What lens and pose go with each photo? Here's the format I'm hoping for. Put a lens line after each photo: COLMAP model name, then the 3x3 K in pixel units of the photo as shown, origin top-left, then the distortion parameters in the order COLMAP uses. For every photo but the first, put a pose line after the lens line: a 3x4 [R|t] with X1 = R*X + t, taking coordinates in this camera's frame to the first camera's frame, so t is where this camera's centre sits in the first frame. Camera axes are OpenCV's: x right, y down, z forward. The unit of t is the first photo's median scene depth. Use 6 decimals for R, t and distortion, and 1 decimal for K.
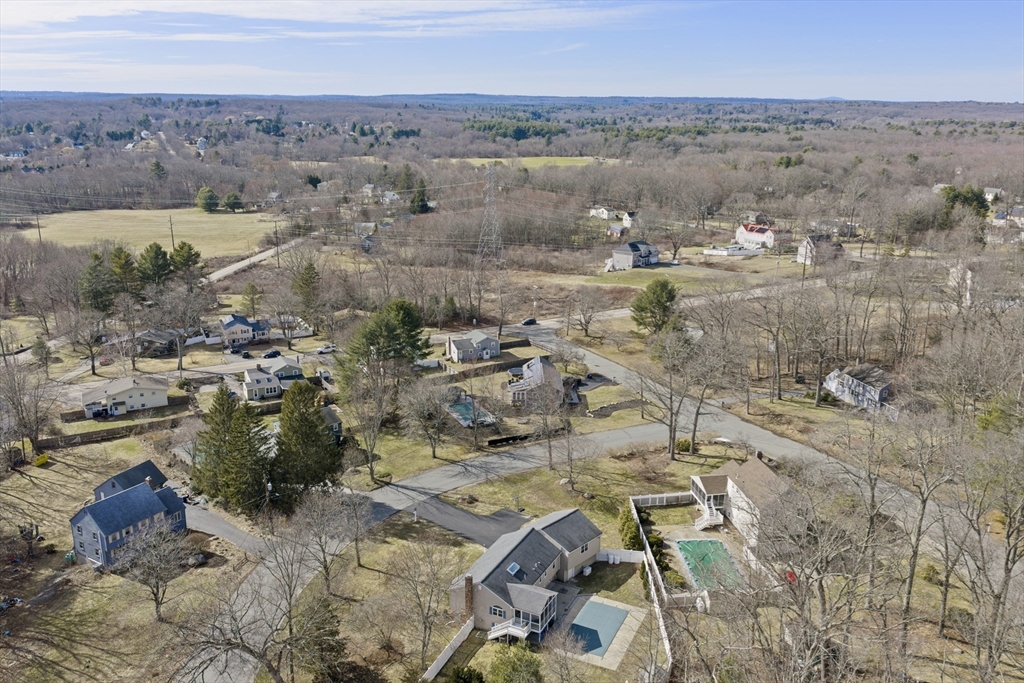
lens RADIAL K [[854.0, 0, 517.7], [0, 854.0, 342.3], [0, 0, 1]] dist [0.004563, -0.003192]
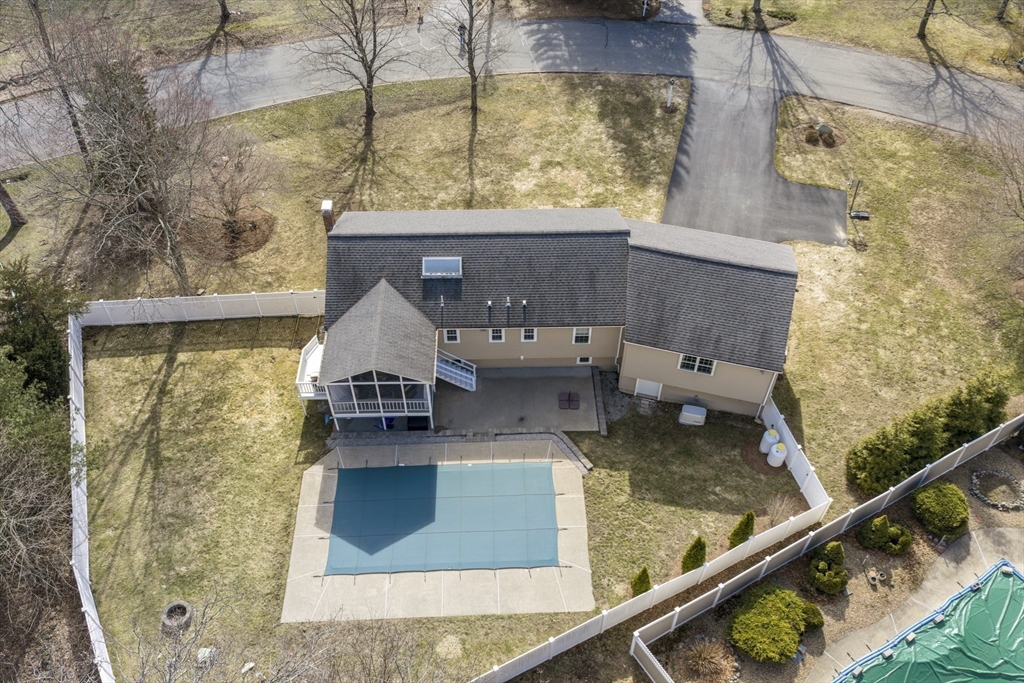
lens RADIAL K [[863.8, 0, 512.0], [0, 863.8, 341.5], [0, 0, 1]] dist [0.004728, 0.000778]
pose [[0.461062, 0.656798, -0.596690, 0.272152], [-0.249091, 0.741185, 0.623376, 0.030537], [0.851690, -0.138785, 0.505335, 0.815660]]
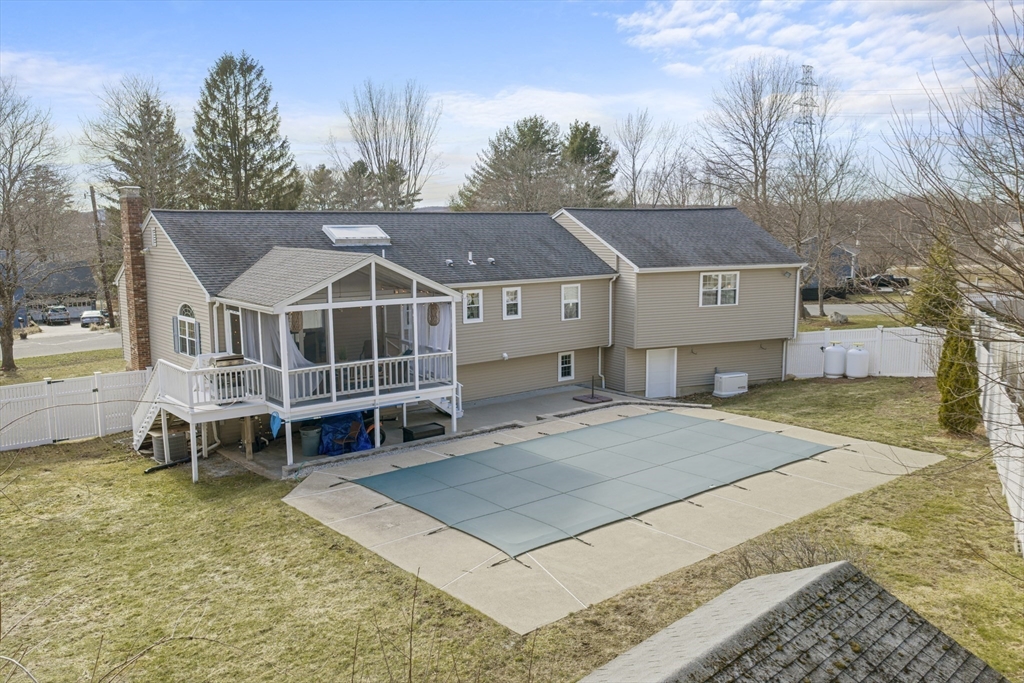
lens RADIAL K [[854.0, 0, 517.7], [0, 854.0, 342.3], [0, 0, 1]] dist [0.004563, -0.003192]
pose [[0.909754, 0.048220, -0.412339, 0.143927], [-0.107115, 0.986866, -0.120924, 0.320264], [0.401092, 0.154179, 0.902970, 0.791510]]
